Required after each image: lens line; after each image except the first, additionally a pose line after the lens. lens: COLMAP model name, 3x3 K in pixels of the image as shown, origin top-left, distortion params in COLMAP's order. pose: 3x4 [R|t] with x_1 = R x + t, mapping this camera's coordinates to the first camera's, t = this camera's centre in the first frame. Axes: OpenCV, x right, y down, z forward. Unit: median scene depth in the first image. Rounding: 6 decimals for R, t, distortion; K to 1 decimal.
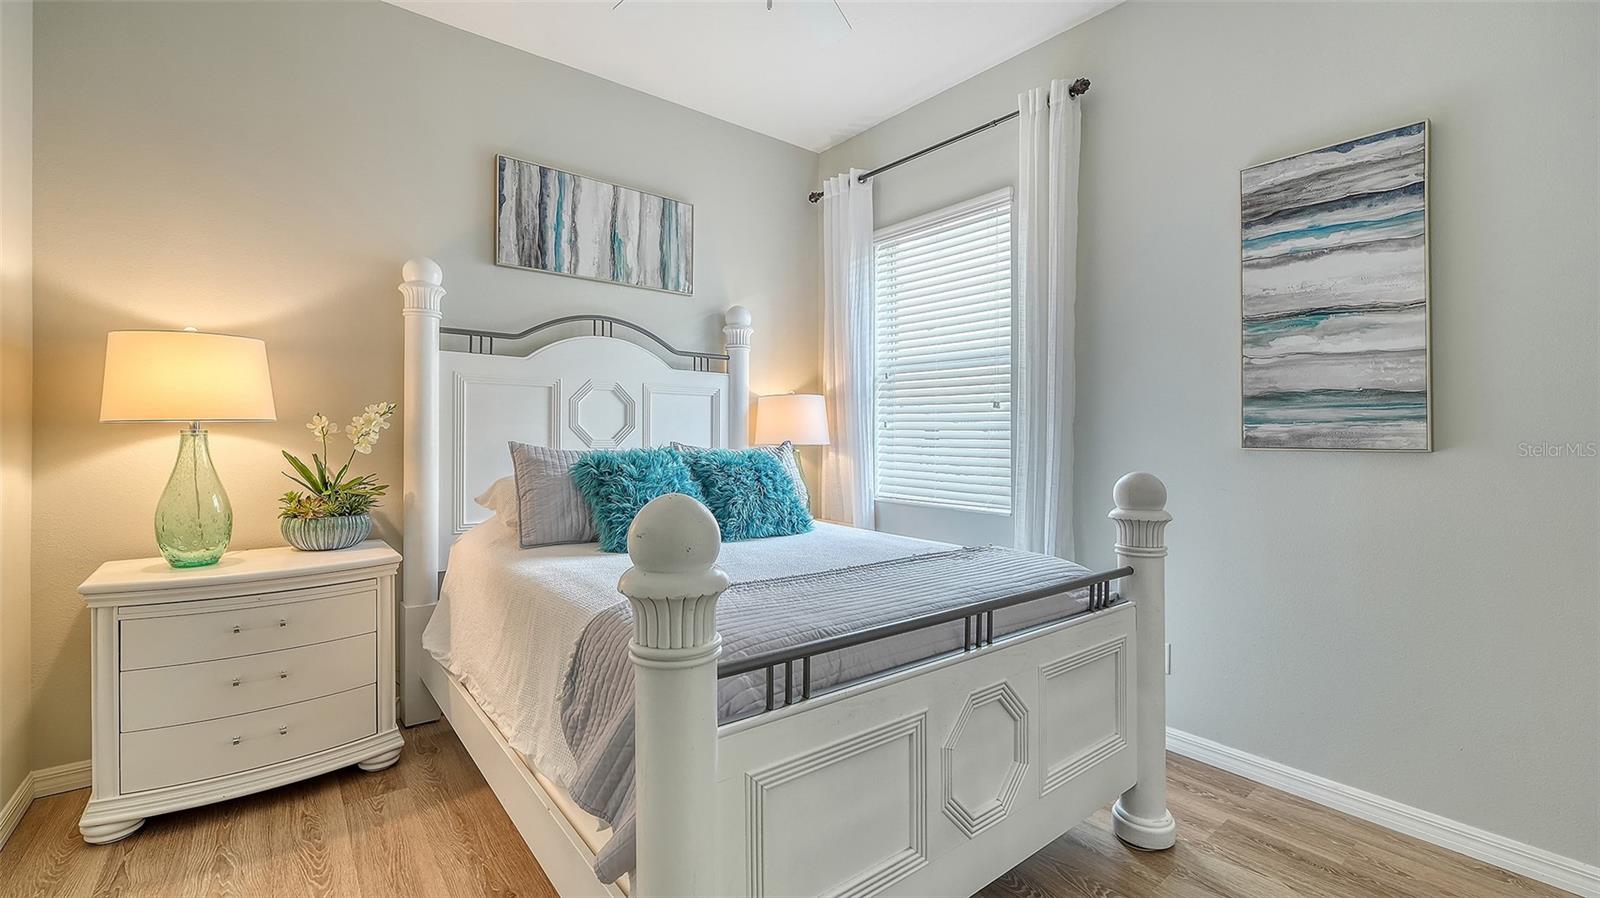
lens RADIAL K [[670.6, 0, 792.6], [0, 670.6, 440.0], [0, 0, 1]] dist [-0.015664, 0.000515]
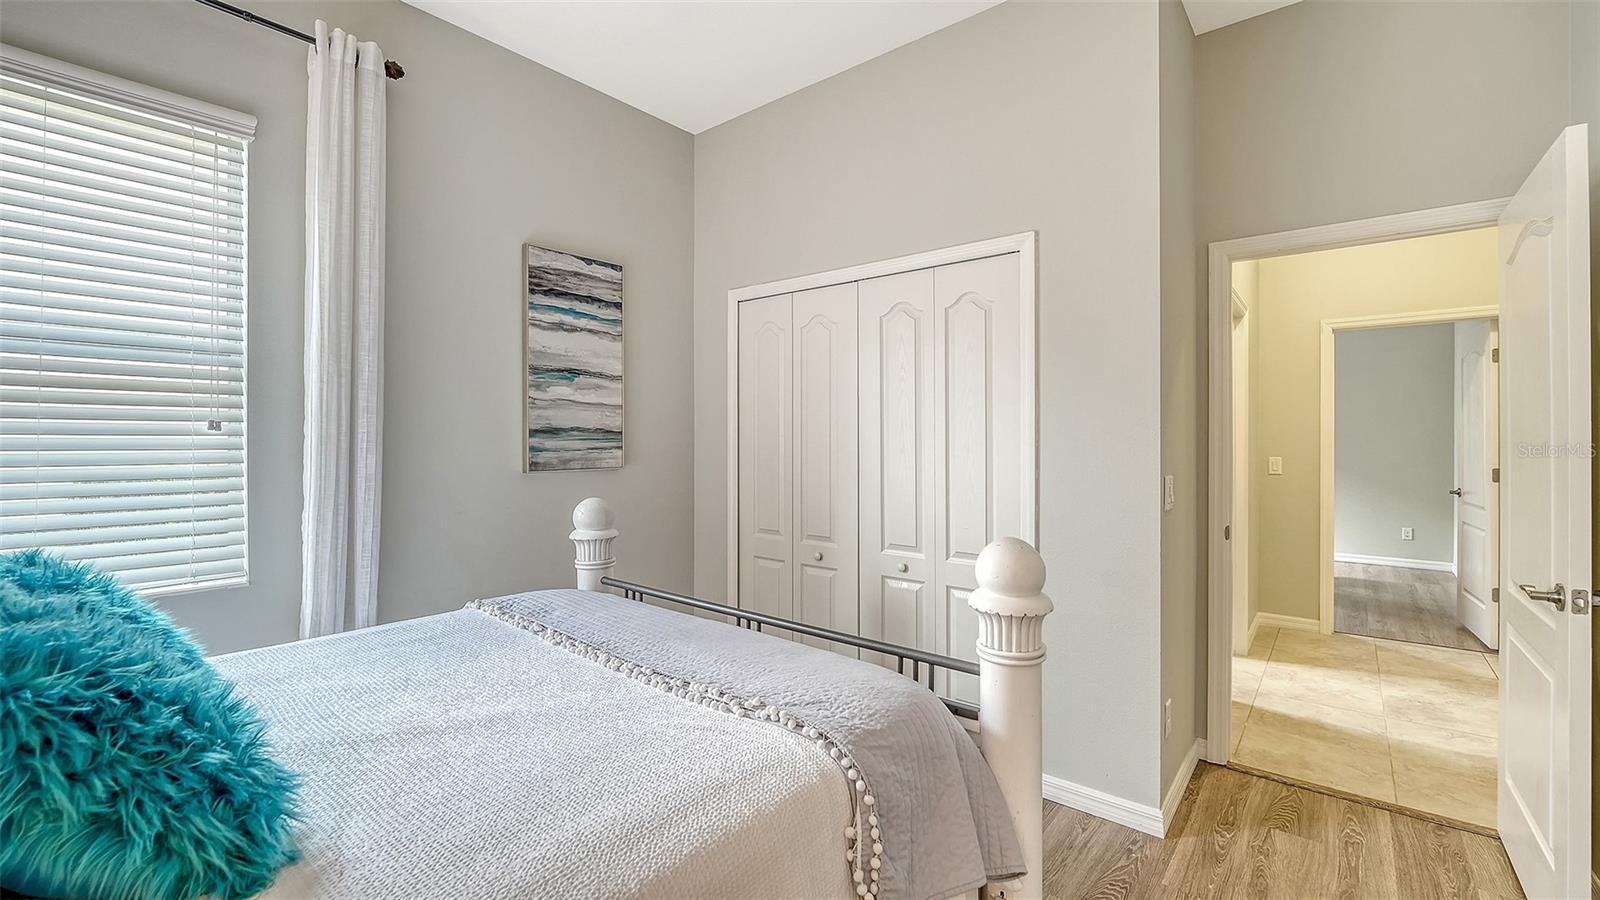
lens RADIAL K [[670.6, 0, 792.6], [0, 670.6, 441.0], [0, 0, 1]] dist [-0.015664, 0.000515]
pose [[-0.208634, -0.008878, 0.977953, -0.677993], [0.007000, 0.999920, 0.010570, -0.058299], [-0.977969, 0.009051, -0.208555, 0.842673]]
